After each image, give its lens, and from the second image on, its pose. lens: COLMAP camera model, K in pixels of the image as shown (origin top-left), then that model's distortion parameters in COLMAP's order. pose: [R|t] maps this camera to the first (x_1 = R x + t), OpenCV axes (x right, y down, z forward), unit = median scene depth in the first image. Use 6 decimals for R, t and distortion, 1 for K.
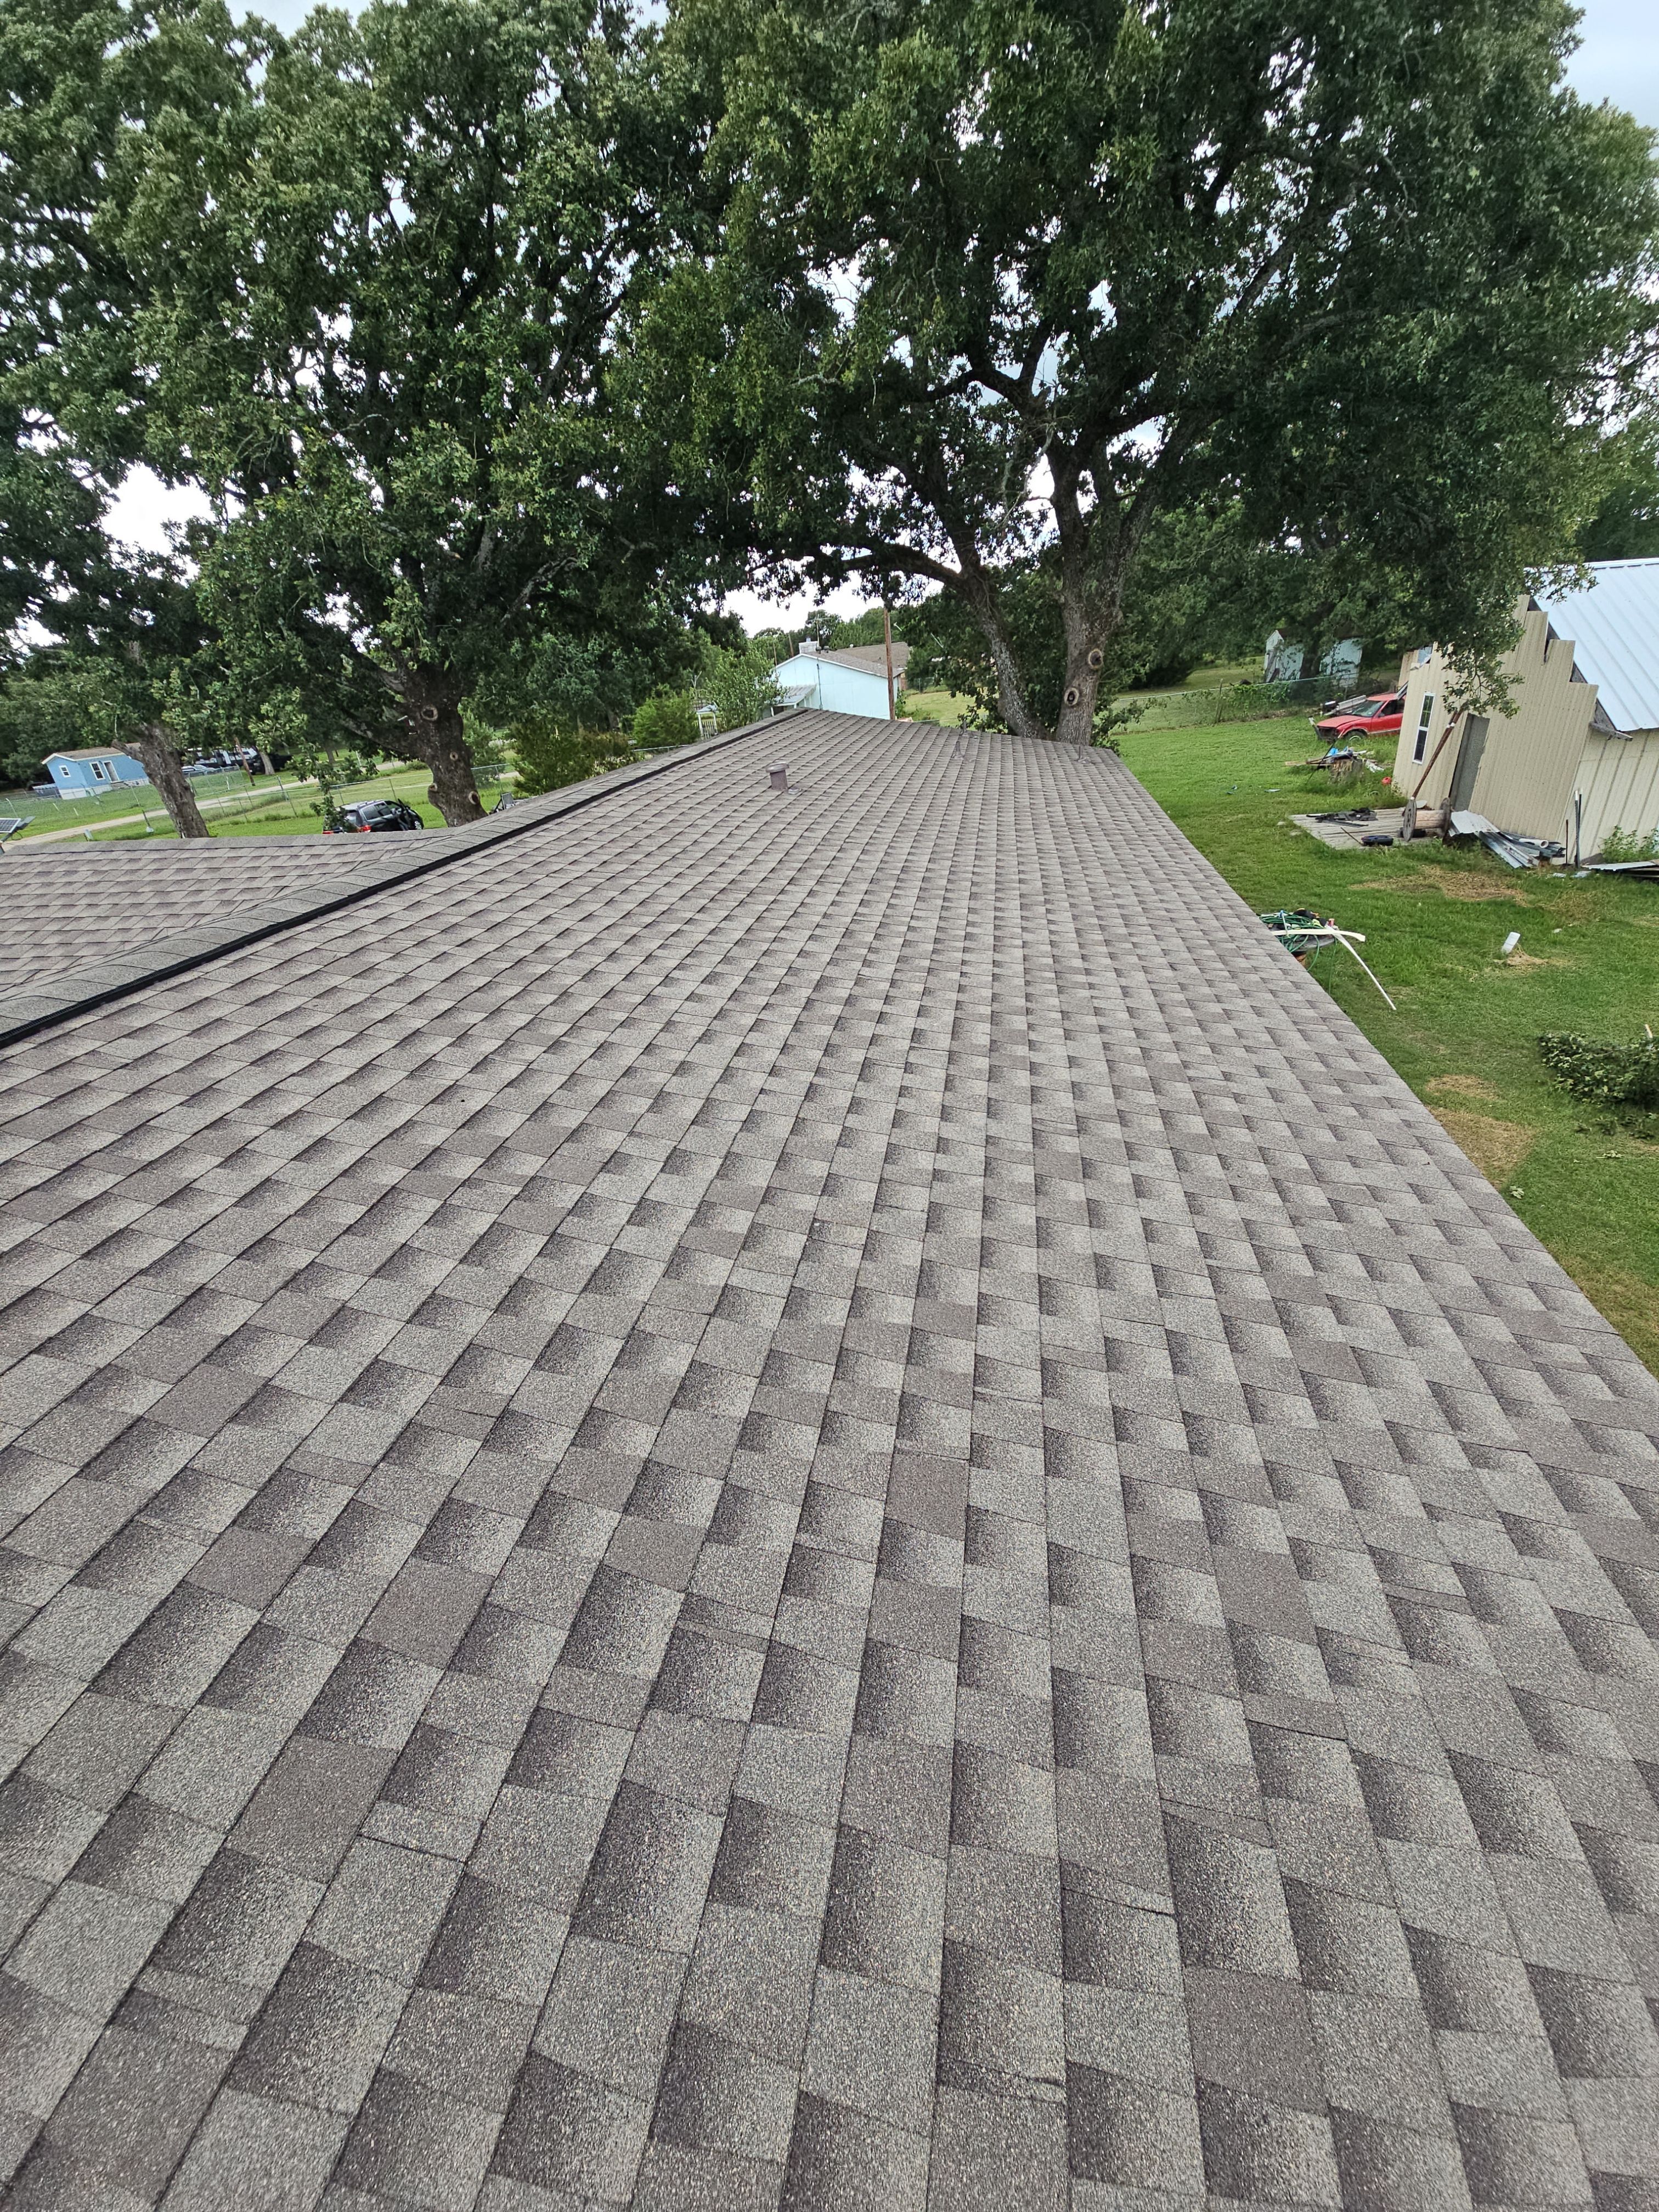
lens RADIAL K [[901.3, 0, 829.5], [0, 901.3, 1106.0], [0, 0, 1]] dist [-0.000424, 0.000207]
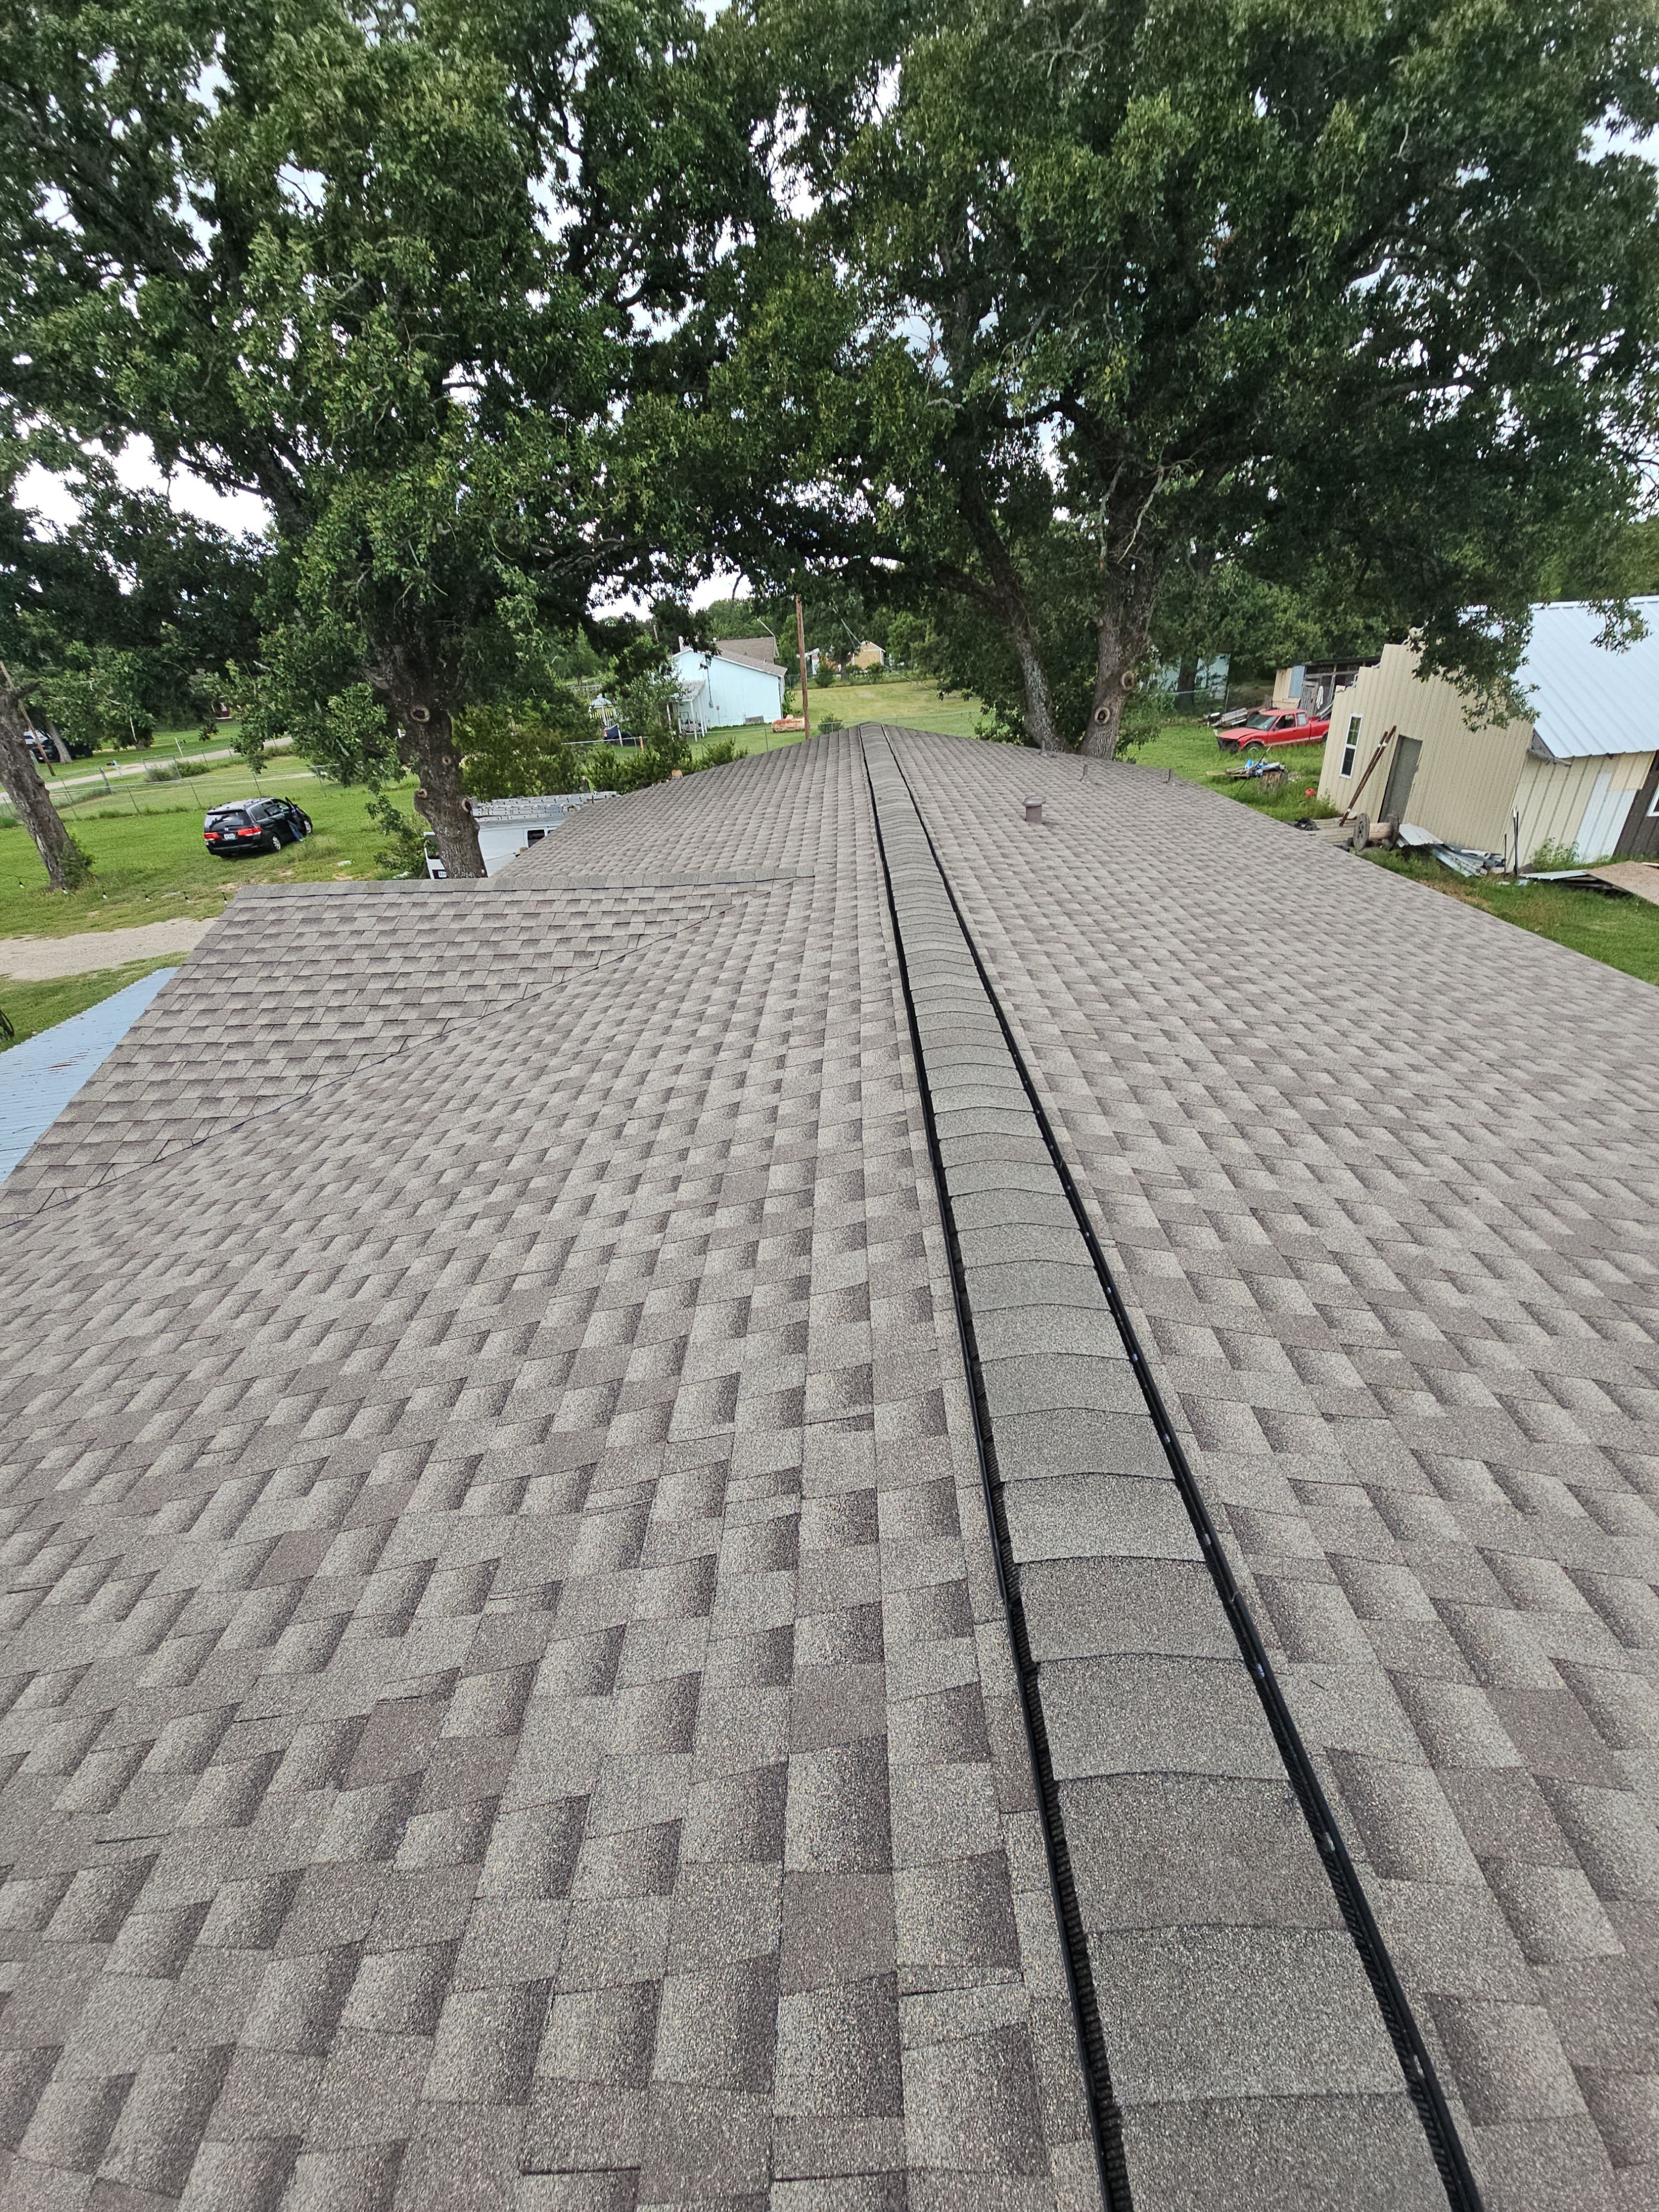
lens RADIAL K [[902.6, 0, 829.5], [0, 902.6, 1106.0], [0, 0, 1]] dist [0.006901, -0.009636]
pose [[0.986496, -0.044908, 0.157511, -0.188918], [0.044097, 0.998990, 0.008641, -0.022192], [-0.157740, -0.001578, 0.987479, 0.015524]]
